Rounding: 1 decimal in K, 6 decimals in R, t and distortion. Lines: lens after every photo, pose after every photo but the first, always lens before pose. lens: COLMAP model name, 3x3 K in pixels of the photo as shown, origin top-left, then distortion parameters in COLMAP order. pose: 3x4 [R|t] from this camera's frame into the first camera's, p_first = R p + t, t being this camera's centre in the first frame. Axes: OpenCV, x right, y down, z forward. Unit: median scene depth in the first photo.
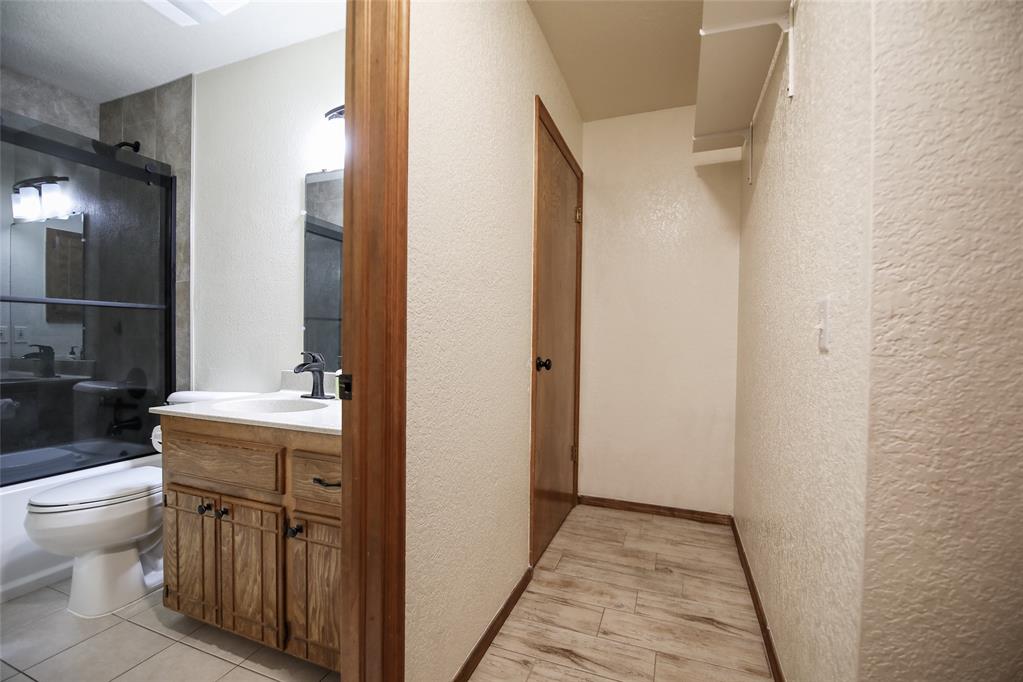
lens RADIAL K [[440.9, 0, 511.3], [0, 440.9, 341.6], [0, 0, 1]] dist [-0.017075, -0.002415]
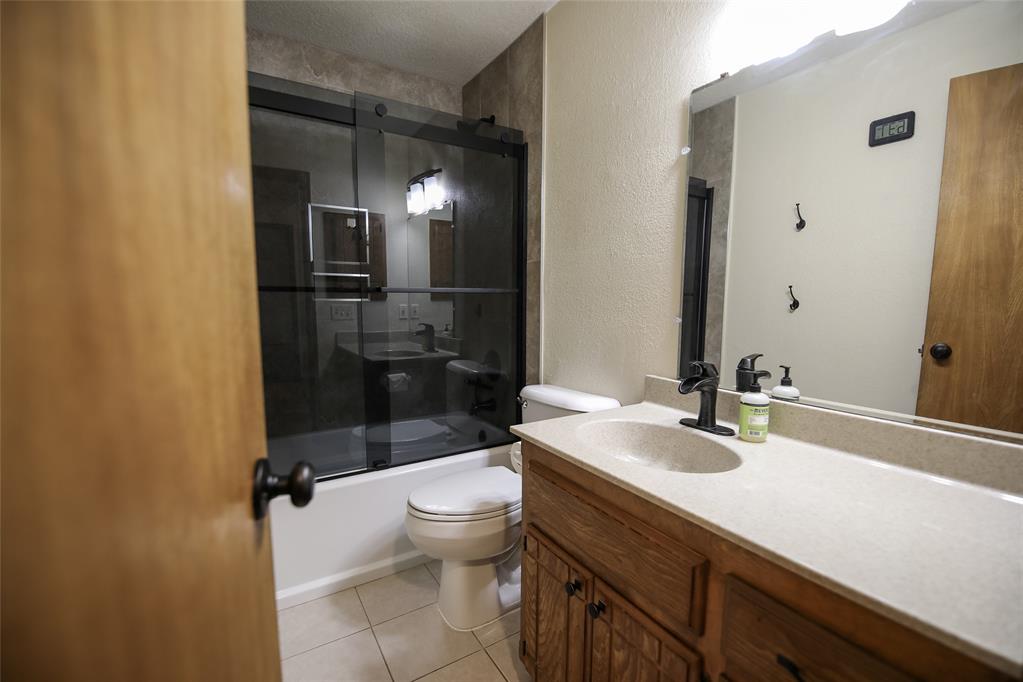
lens RADIAL K [[440.9, 0, 512.8], [0, 440.9, 342.1], [0, 0, 1]] dist [-0.017075, -0.002415]
pose [[0.793549, 0.055895, -0.605934, -0.226102], [-0.005951, 0.996438, 0.084123, -0.048301], [0.608477, -0.063150, 0.791055, 0.242548]]
